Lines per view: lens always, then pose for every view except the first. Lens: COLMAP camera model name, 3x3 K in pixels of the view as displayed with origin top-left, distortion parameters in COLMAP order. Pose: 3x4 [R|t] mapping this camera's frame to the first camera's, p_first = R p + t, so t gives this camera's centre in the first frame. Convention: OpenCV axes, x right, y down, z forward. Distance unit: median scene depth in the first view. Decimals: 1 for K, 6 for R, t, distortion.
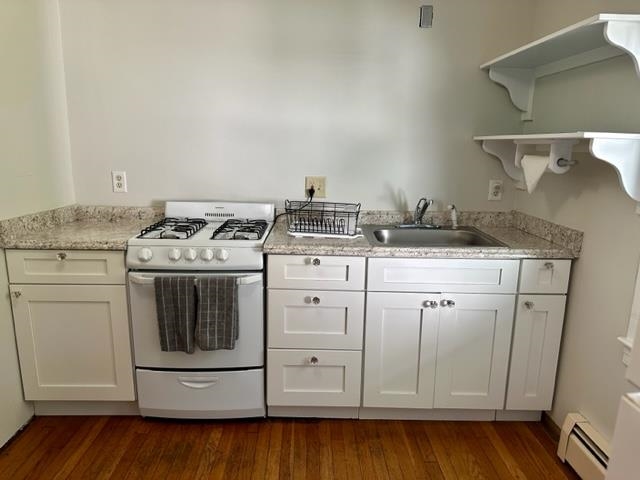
lens RADIAL K [[454.1, 0, 320.2], [0, 454.1, 243.2], [0, 0, 1]] dist [0.054519, -0.051746]
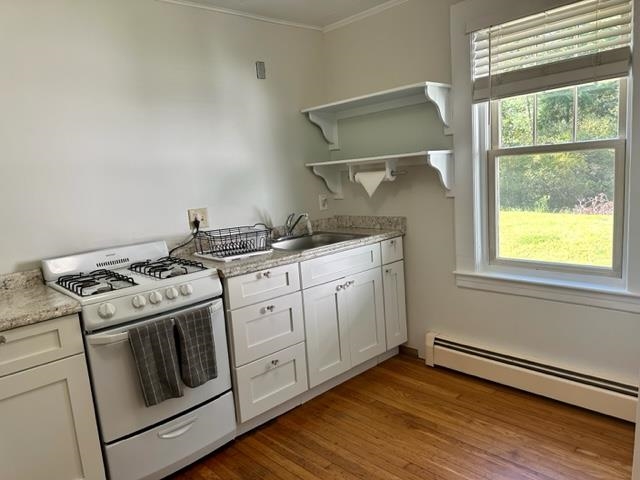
lens RADIAL K [[454.1, 0, 322.2], [0, 454.1, 243.0], [0, 0, 1]] dist [0.054519, -0.051746]
pose [[0.734780, -0.177791, 0.654591, -0.616971], [0.229793, 0.973219, 0.006389, -0.011575], [-0.638196, 0.145726, 0.755956, 0.029813]]
